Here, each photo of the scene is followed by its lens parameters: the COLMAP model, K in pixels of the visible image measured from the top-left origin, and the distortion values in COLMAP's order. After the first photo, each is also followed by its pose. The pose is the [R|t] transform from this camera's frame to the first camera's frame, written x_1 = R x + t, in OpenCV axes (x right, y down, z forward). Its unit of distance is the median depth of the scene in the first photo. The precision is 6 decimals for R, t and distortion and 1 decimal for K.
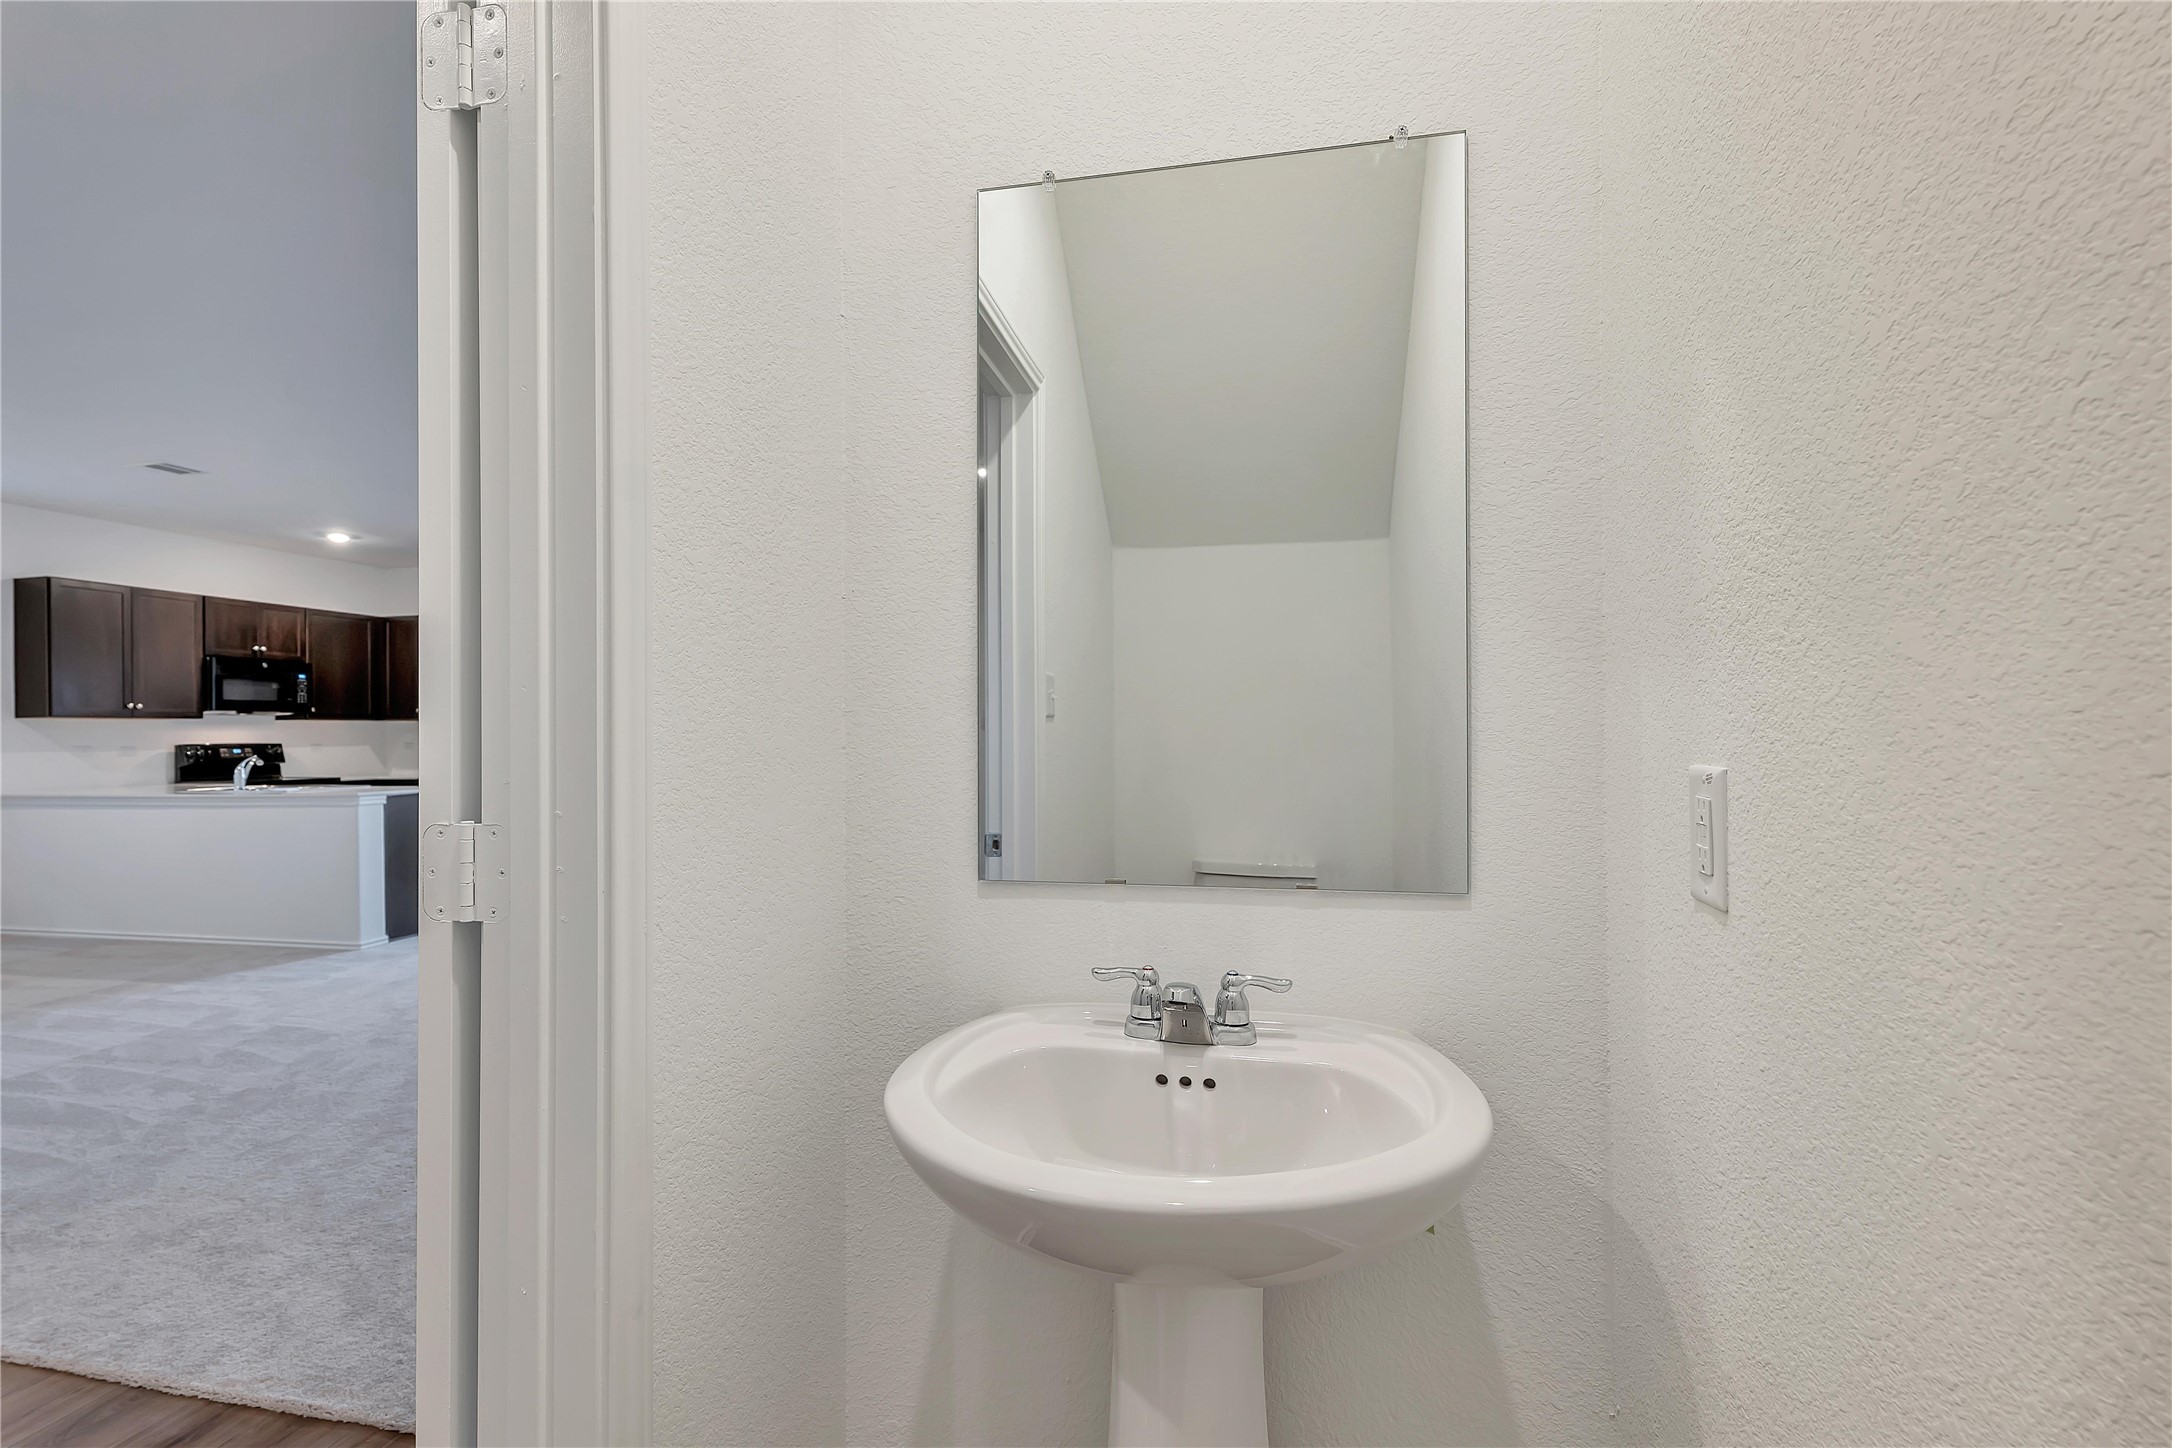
lens RADIAL K [[1008.9, 0, 1076.2], [0, 1008.9, 725.4], [0, 0, 1]] dist [0.007286, -0.002124]
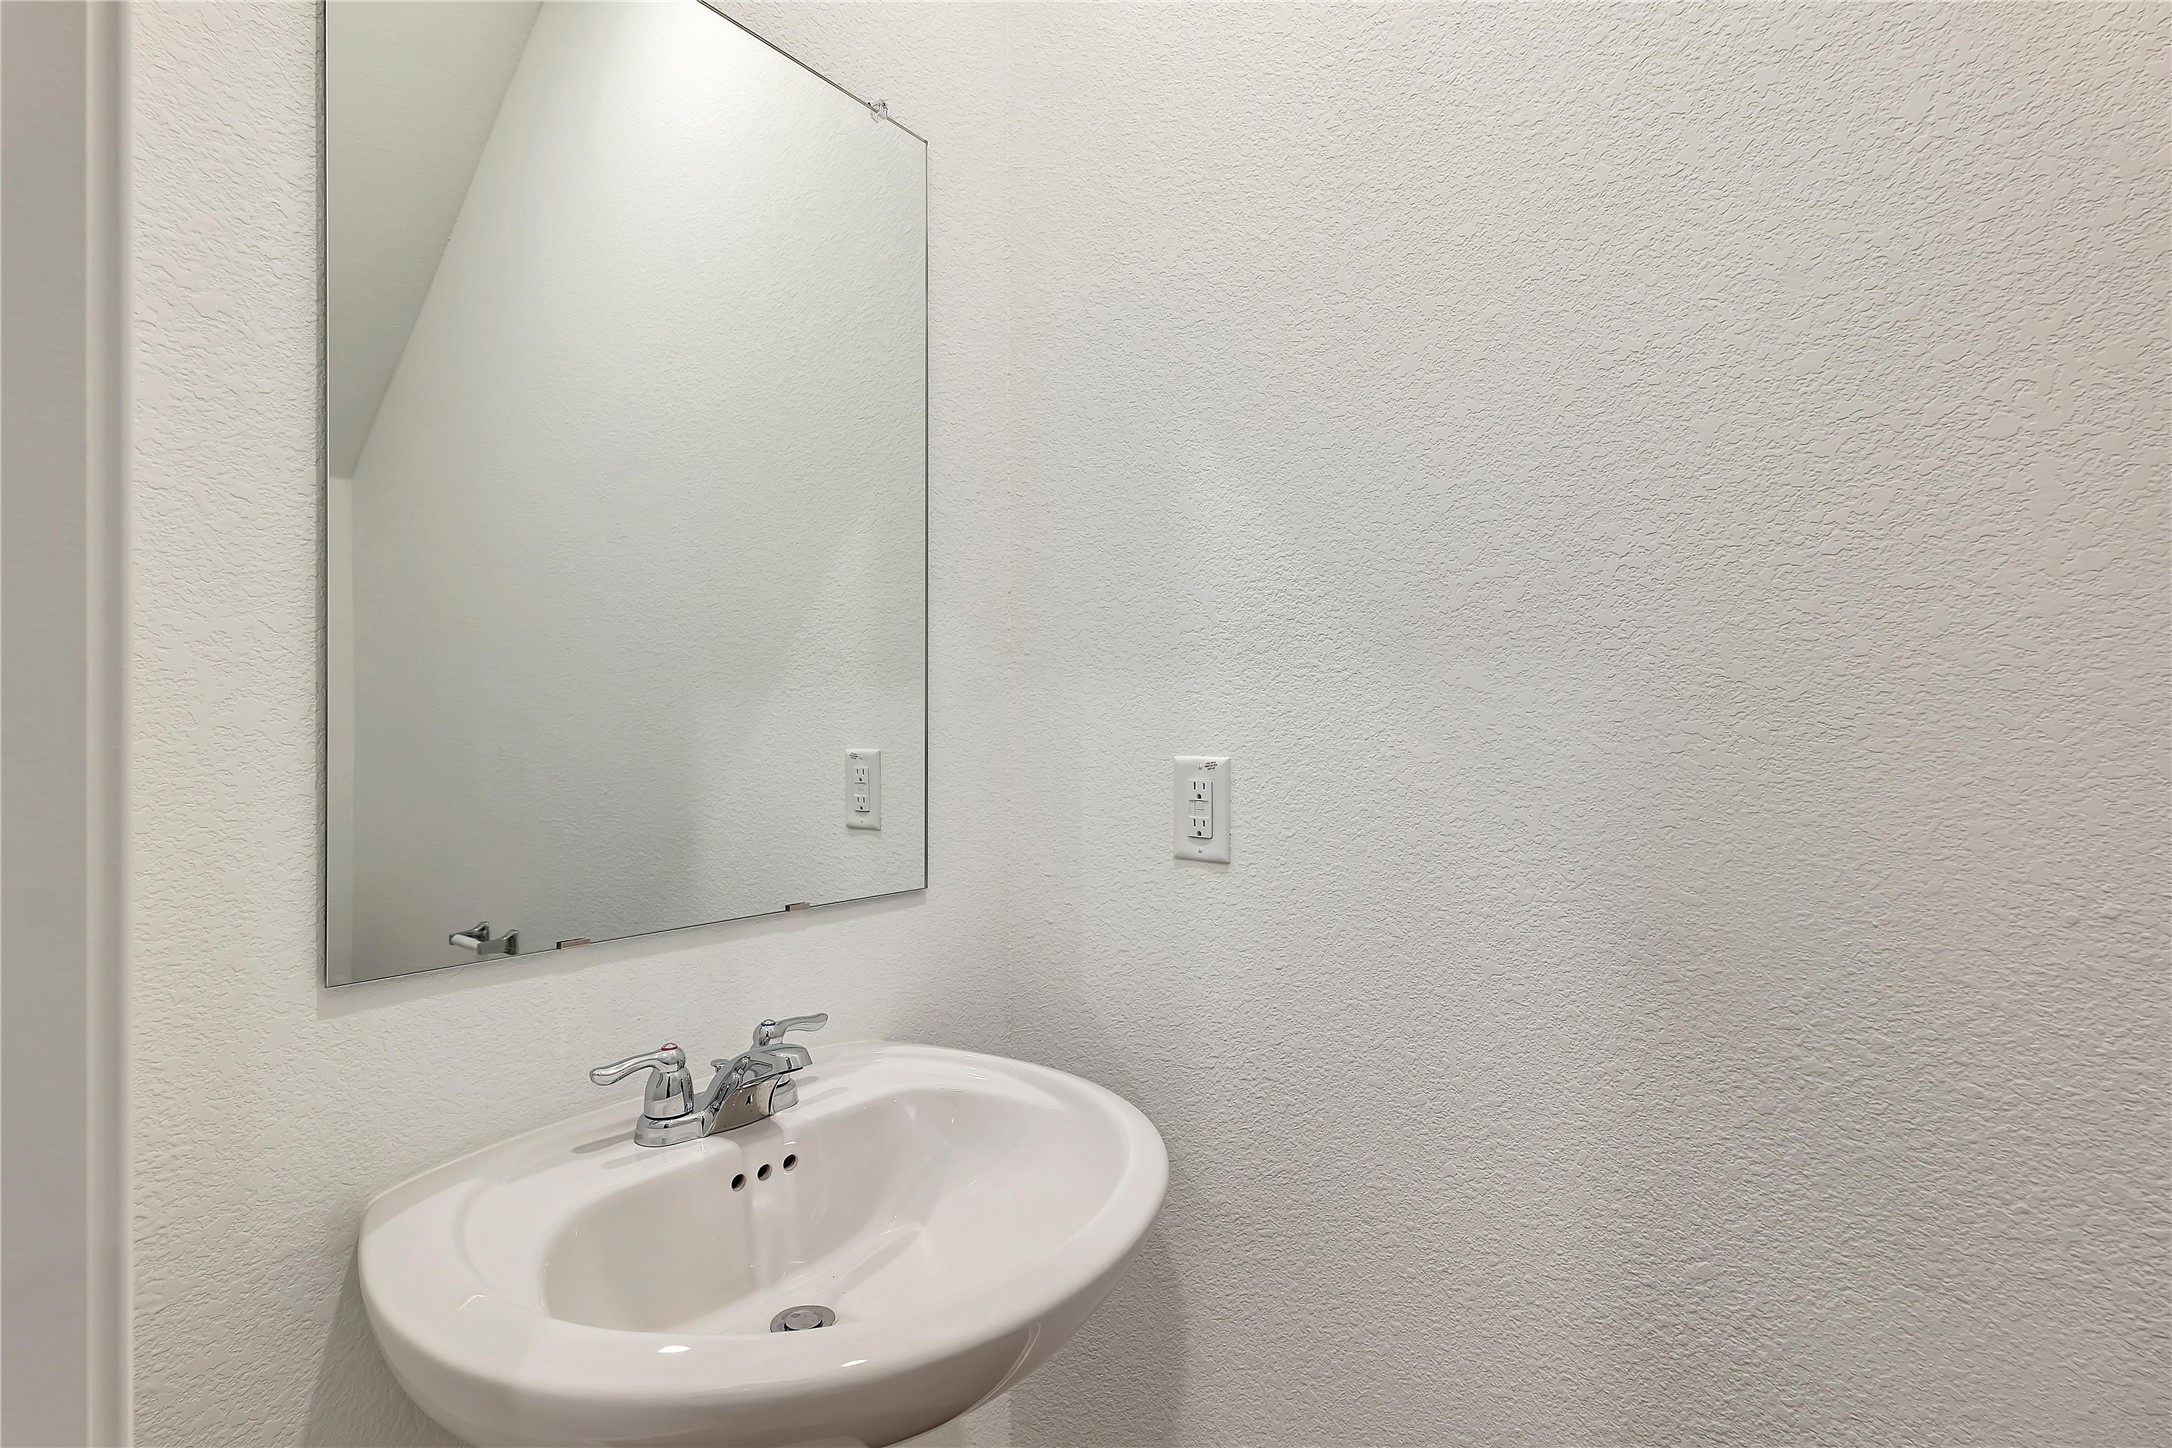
lens RADIAL K [[1008.9, 0, 1130.7], [0, 1008.9, 728.4], [0, 0, 1]] dist [0.007286, -0.002124]
pose [[0.430769, 0.004880, 0.902449, -0.787770], [-0.010026, 0.999950, -0.000622, 0.006673], [-0.902406, -0.008780, 0.430796, 0.656479]]
